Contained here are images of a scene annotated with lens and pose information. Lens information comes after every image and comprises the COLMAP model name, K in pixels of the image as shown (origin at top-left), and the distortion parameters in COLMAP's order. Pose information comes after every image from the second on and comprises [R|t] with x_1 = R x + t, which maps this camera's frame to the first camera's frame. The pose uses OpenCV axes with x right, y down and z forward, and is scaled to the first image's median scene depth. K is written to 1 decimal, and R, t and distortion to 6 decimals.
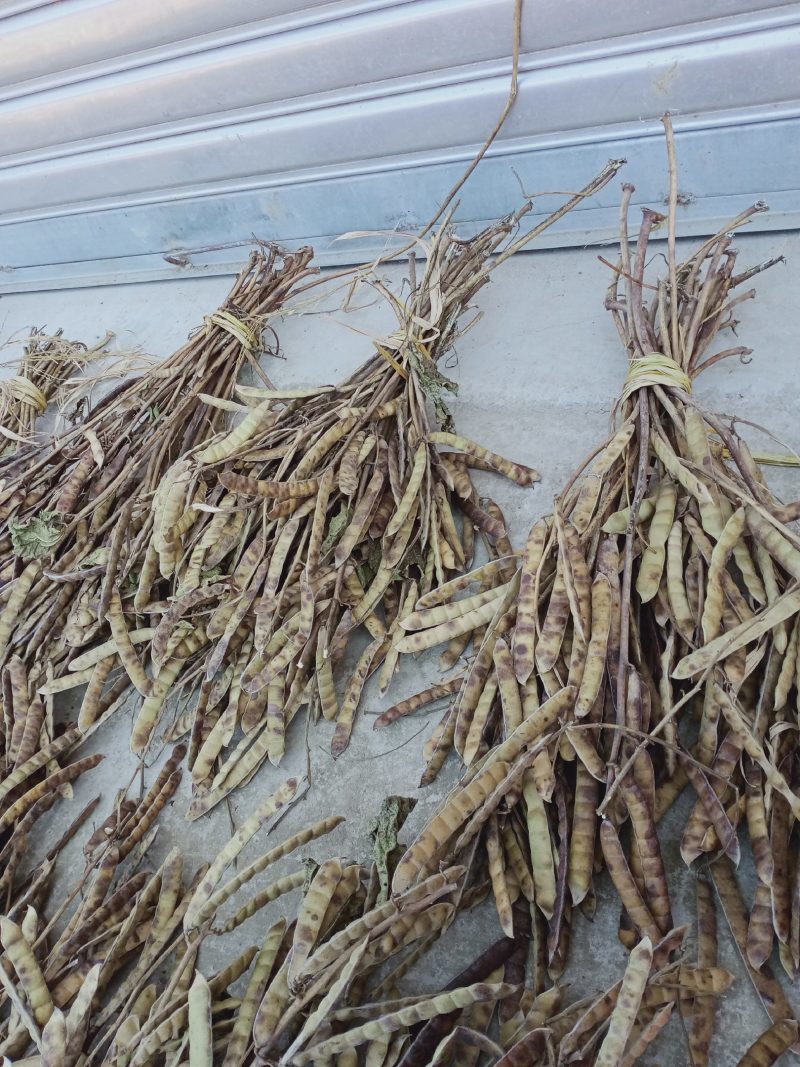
lens RADIAL K [[858.0, 0, 400.0], [0, 858.0, 533.5], [0, 0, 1]] dist [0.084438, -0.183134]
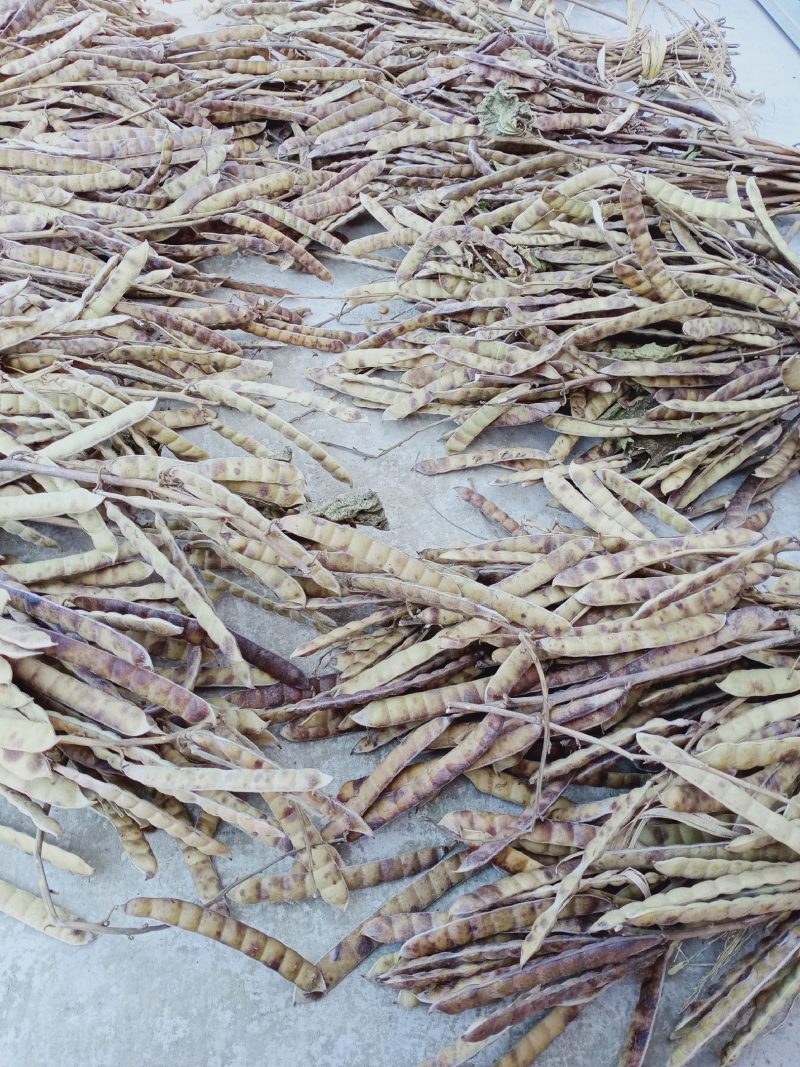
lens RADIAL K [[858.0, 0, 400.0], [0, 858.0, 533.5], [0, 0, 1]] dist [0.084438, -0.183134]
pose [[0.398539, 0.890542, -0.219320, 0.186451], [-0.837981, 0.450764, 0.307570, 0.015153], [0.372766, 0.061207, 0.925905, 0.127669]]
